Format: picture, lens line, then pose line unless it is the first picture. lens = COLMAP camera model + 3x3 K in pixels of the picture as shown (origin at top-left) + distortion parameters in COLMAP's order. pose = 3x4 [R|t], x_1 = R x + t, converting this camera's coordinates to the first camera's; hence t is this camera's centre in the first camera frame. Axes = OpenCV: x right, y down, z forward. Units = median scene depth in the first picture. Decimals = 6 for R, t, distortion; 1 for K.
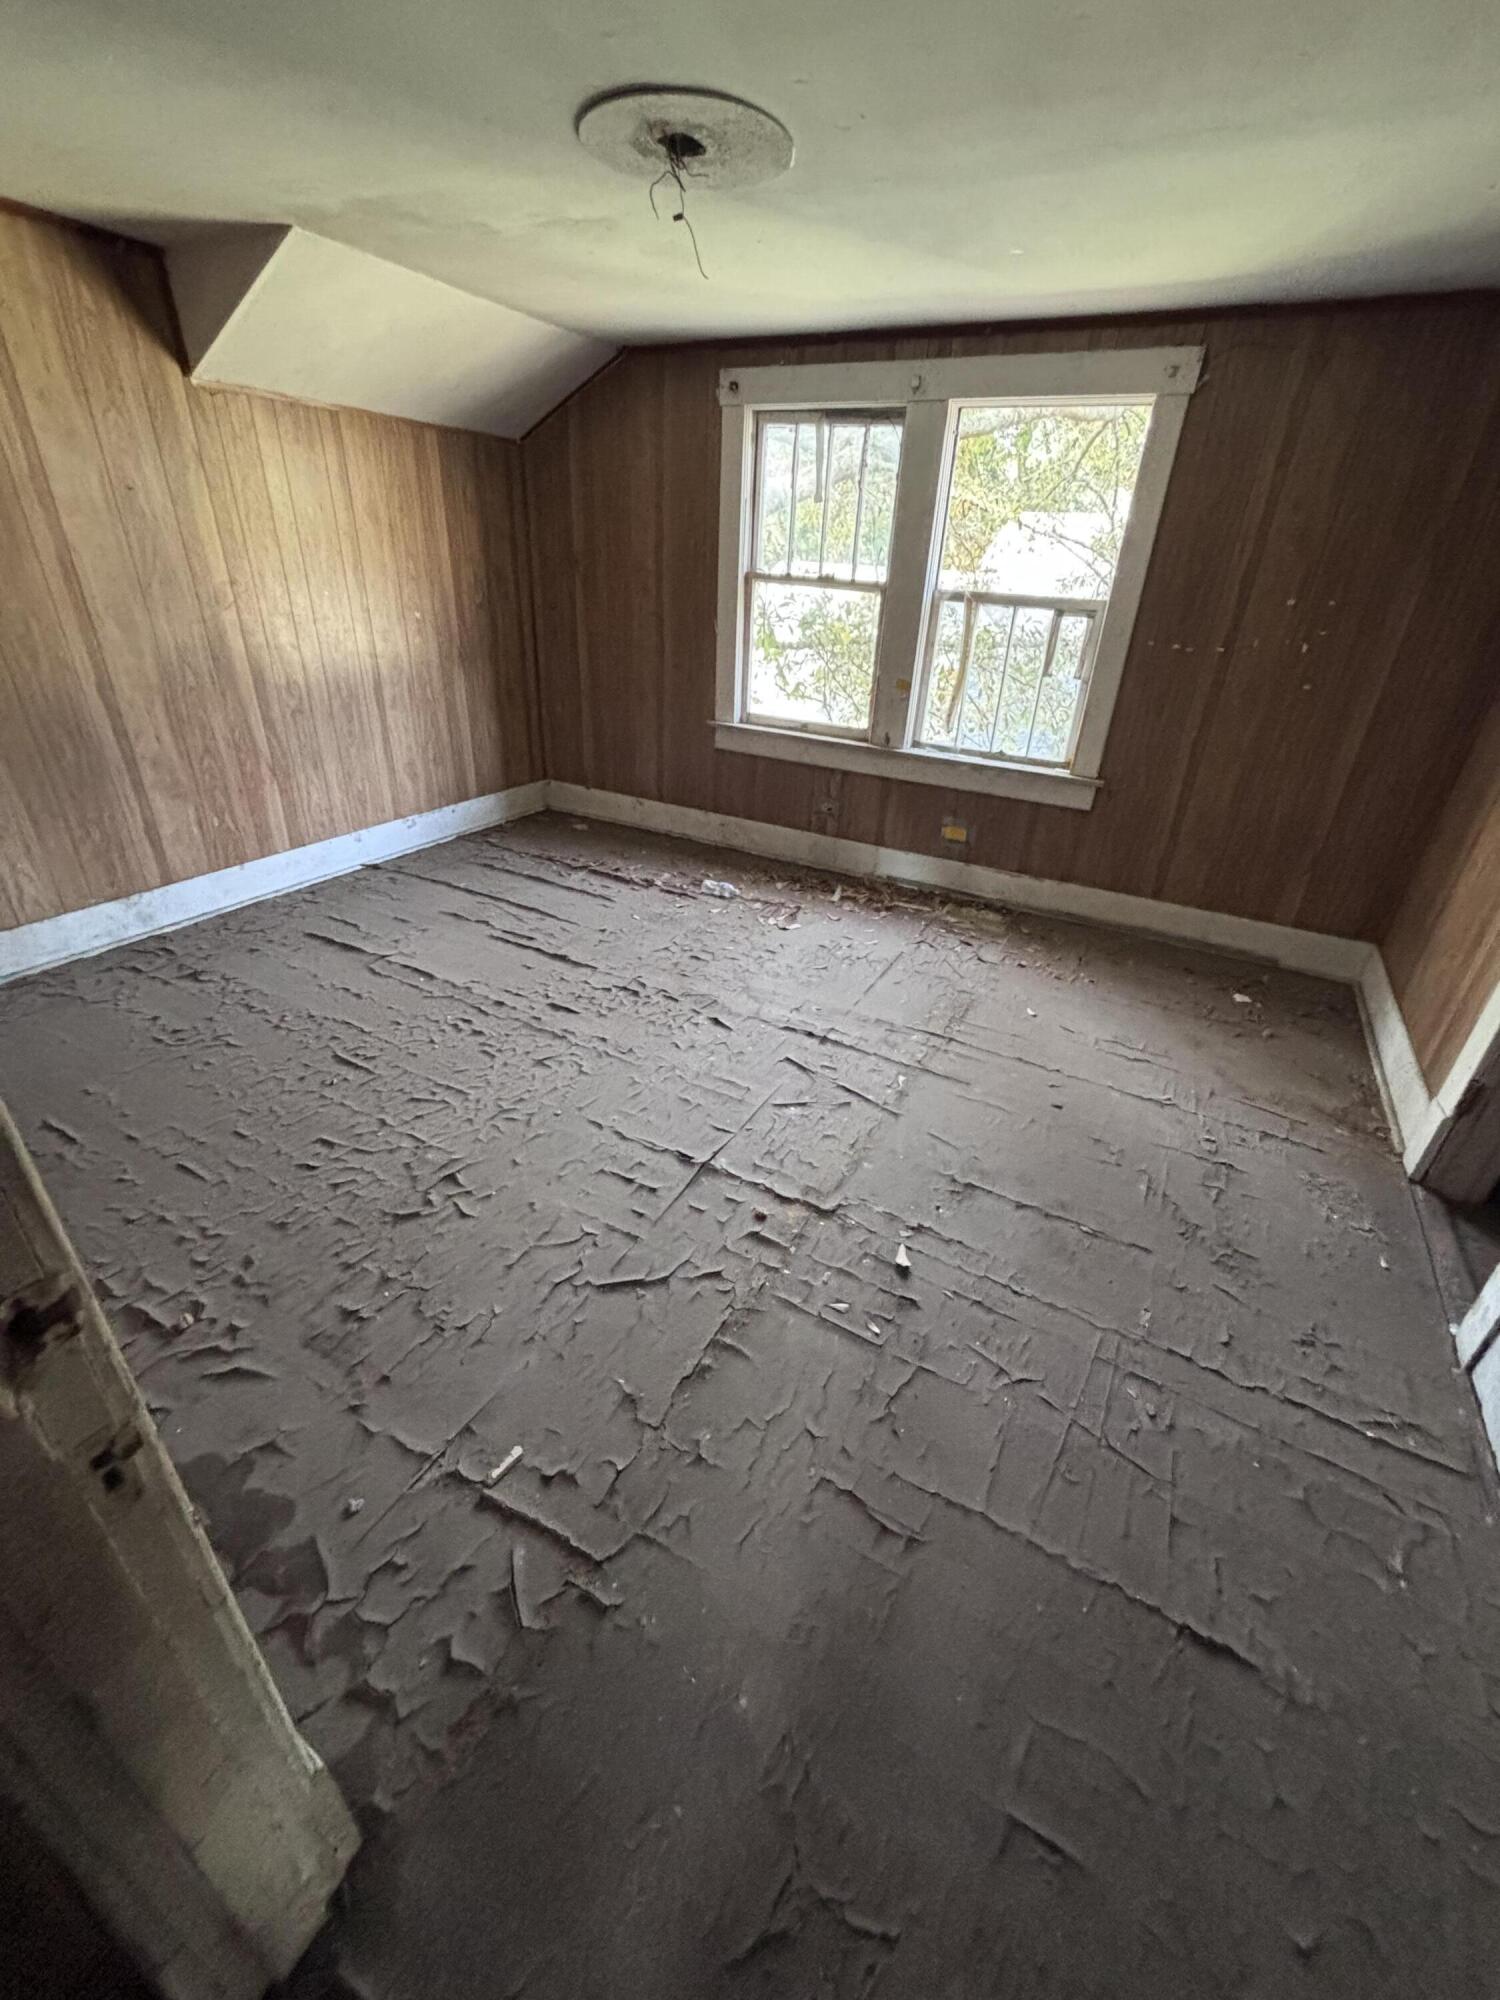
lens RADIAL K [[809.4, 0, 749.4], [0, 809.4, 991.8], [0, 0, 1]] dist [0.008500, 0.001105]
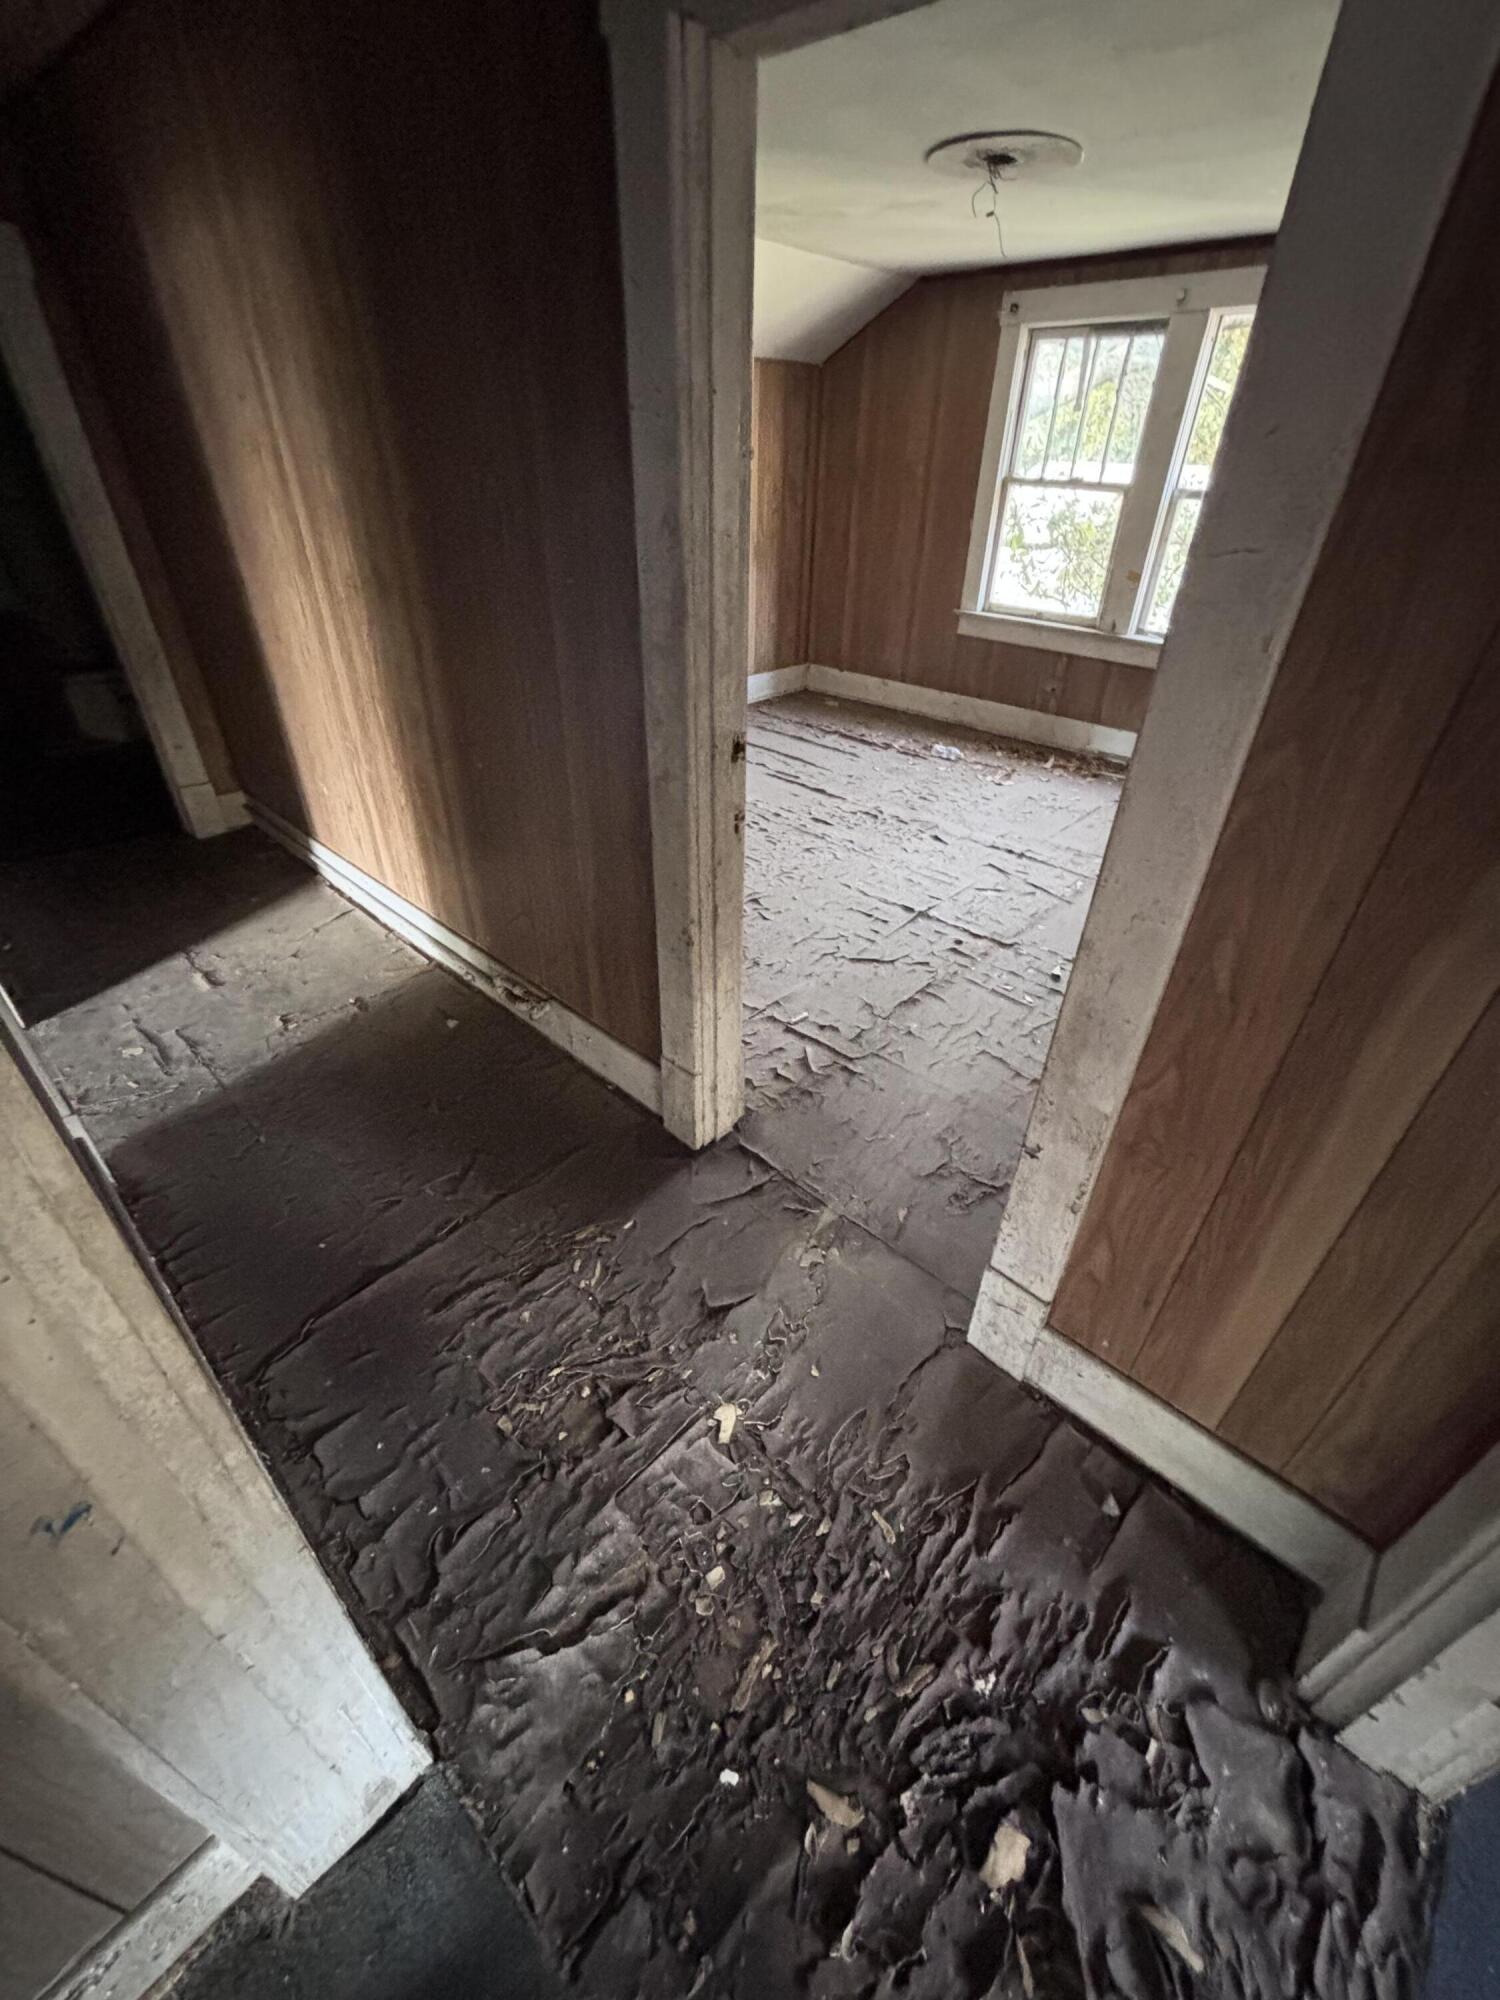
lens RADIAL K [[809.4, 0, 744.4], [0, 809.4, 988.0], [0, 0, 1]] dist [0.008500, 0.001105]
pose [[0.965071, 0.117184, -0.234318, -0.004594], [-0.097110, 0.990682, 0.095489, 0.149580], [0.243325, -0.069400, 0.967459, -0.298545]]
